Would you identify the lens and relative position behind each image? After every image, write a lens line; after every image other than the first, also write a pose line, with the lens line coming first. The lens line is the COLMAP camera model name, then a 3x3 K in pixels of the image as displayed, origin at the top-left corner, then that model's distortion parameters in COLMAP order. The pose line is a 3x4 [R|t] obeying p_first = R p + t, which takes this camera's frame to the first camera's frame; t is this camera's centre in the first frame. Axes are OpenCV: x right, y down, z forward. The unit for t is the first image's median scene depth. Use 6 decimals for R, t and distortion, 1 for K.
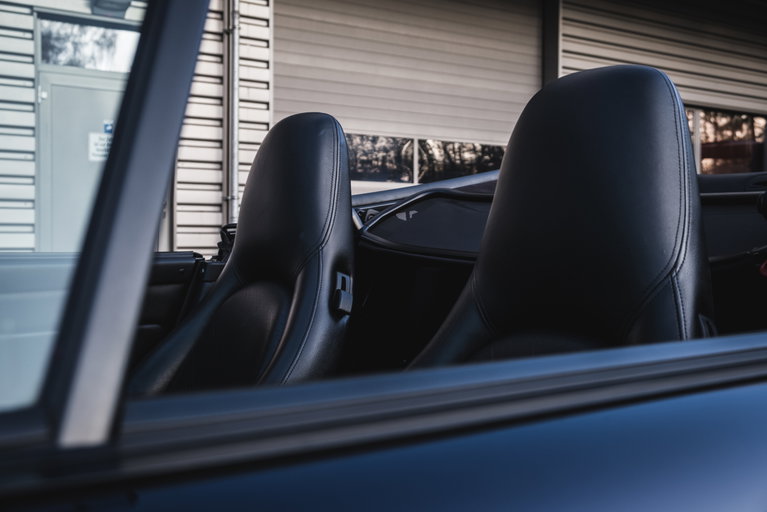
lens RADIAL K [[855.8, 0, 385.1], [0, 855.8, 259.3], [0, 0, 1]] dist [0.005889, 0.000000]
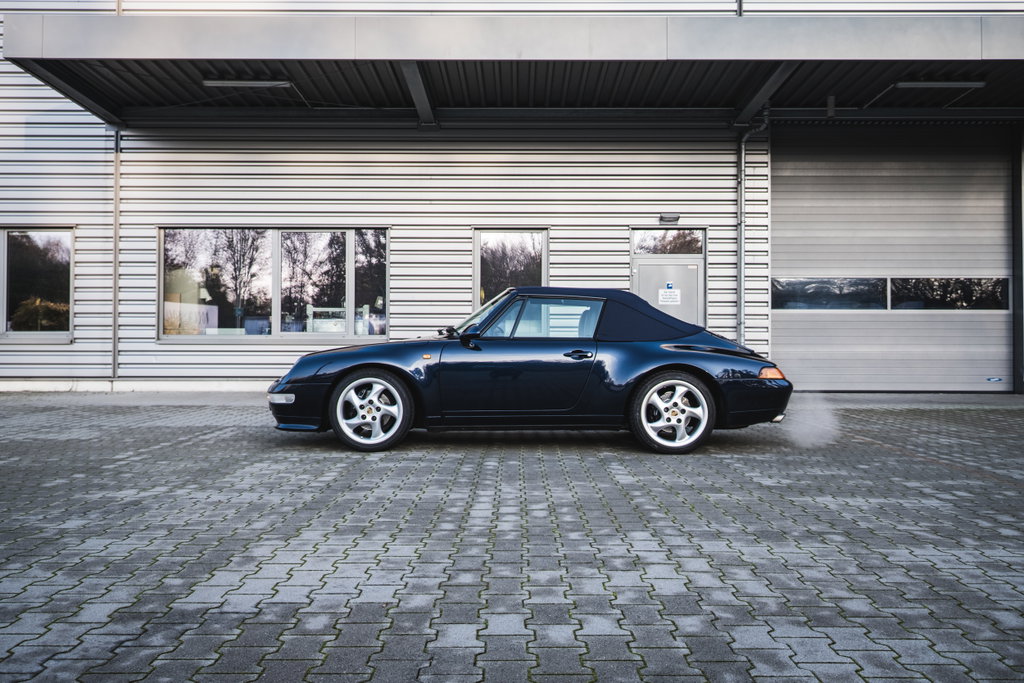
lens RADIAL K [[894.3, 0, 517.1], [0, 894.3, 348.6], [0, 0, 1]] dist [0.027512, -0.038379]
pose [[0.817208, -0.025427, -0.575781, 0.456756], [-0.018194, 0.997390, -0.069868, 0.105980], [0.576055, 0.067573, 0.814613, -0.650037]]
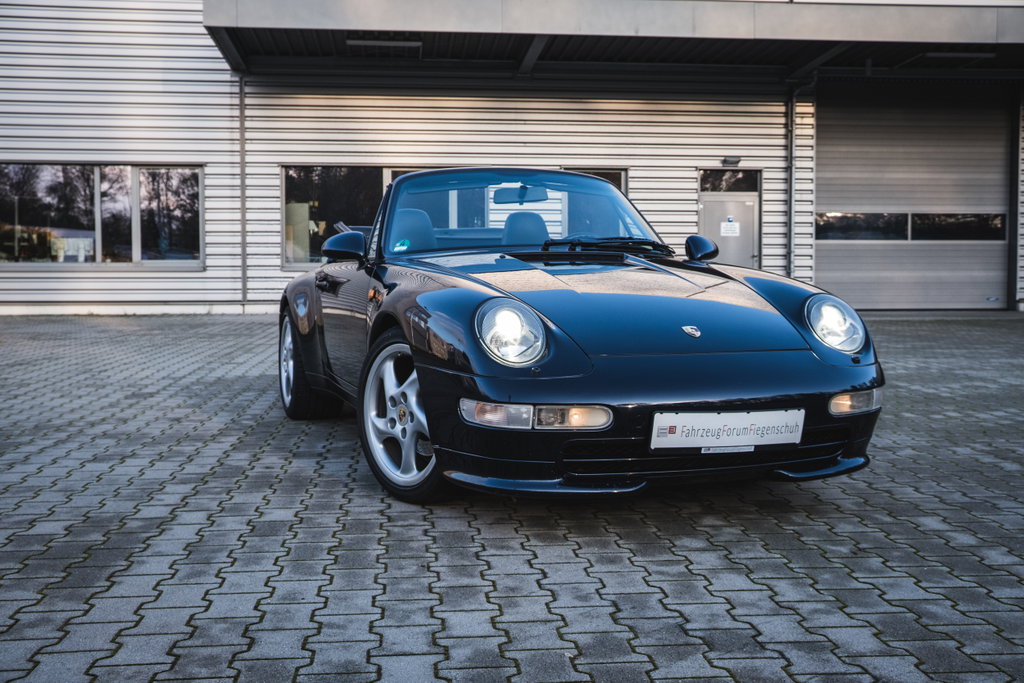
lens RADIAL K [[1113.2, 0, 510.7], [0, 1113.2, 344.6], [0, 0, 1]] dist [0.010139, 0.000000]
pose [[0.875066, -0.003319, -0.483993, 0.480203], [-0.006288, 0.999814, -0.018226, 0.187160], [0.483963, 0.018992, 0.874882, -1.497140]]
